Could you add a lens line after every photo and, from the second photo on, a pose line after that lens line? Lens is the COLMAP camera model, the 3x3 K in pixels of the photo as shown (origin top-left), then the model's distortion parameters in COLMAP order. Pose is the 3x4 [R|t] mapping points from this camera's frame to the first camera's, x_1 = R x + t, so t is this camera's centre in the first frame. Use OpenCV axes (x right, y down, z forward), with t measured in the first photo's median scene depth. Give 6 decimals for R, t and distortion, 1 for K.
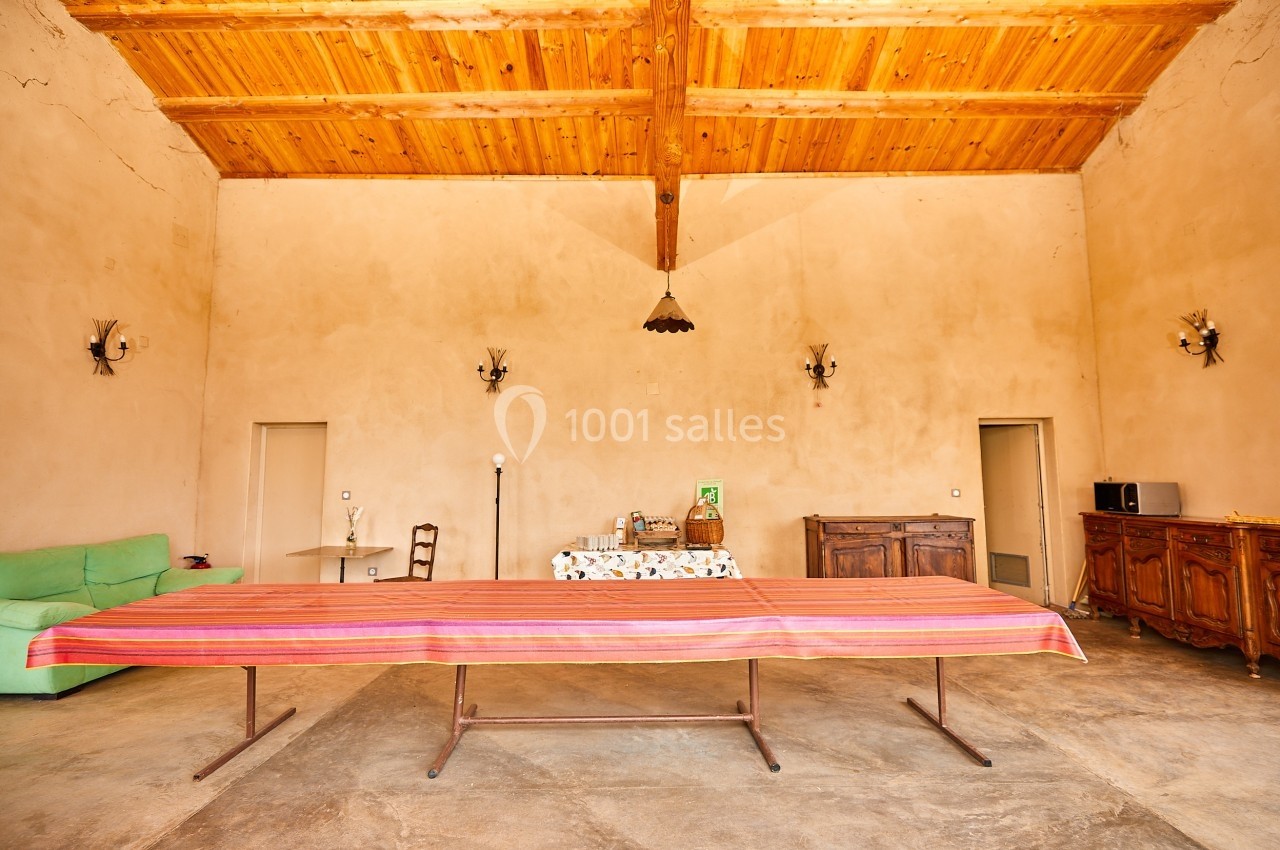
lens RADIAL K [[584.2, 0, 640.1], [0, 584.2, 420.7], [0, 0, 1]] dist [-0.000498, -0.000422]
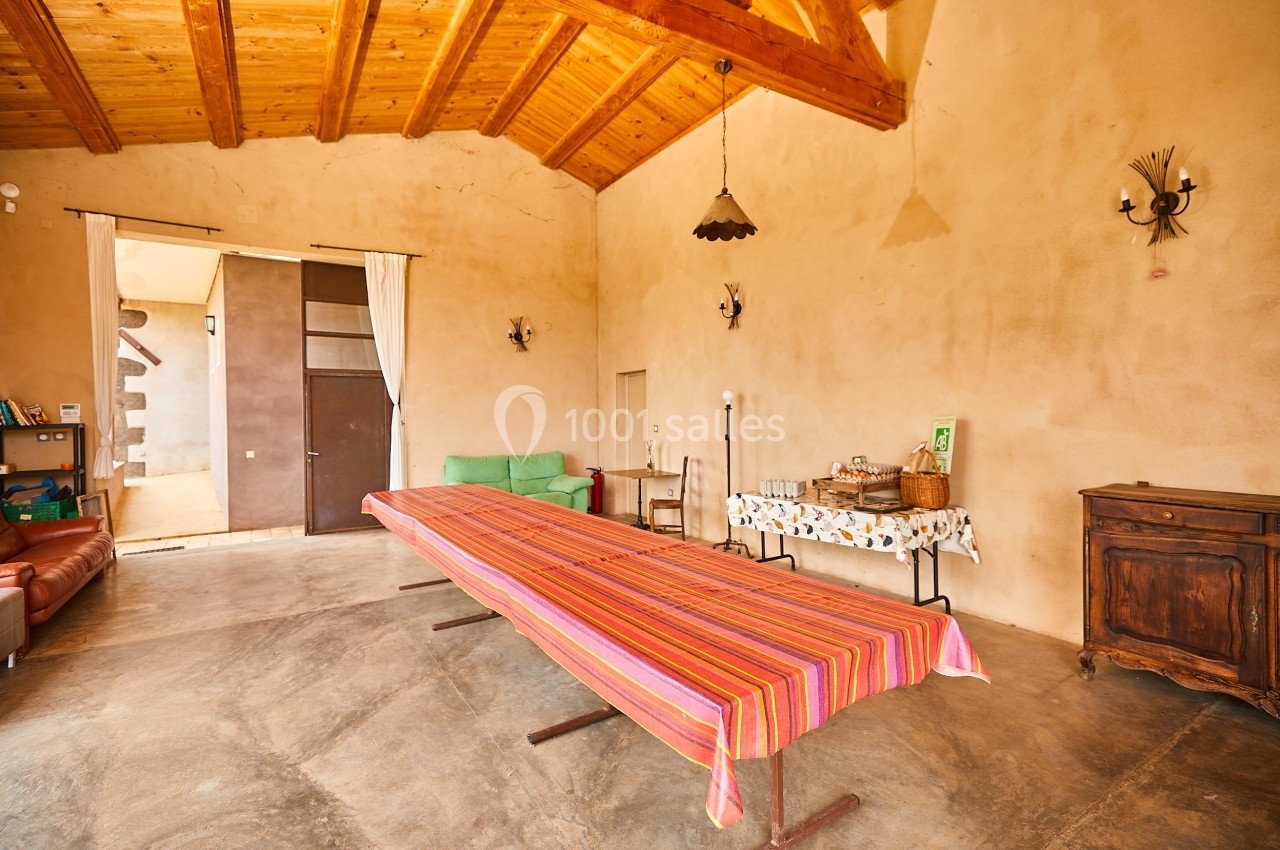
lens RADIAL K [[577.4, 0, 632.8], [0, 577.4, 415.9], [0, 0, 1]] dist [-0.001325, -0.000324]
pose [[0.535087, 0.001321, -0.844796, 0.490122], [0.091428, 0.994035, 0.059464, 0.025380], [0.839835, -0.109057, 0.531774, 0.325050]]
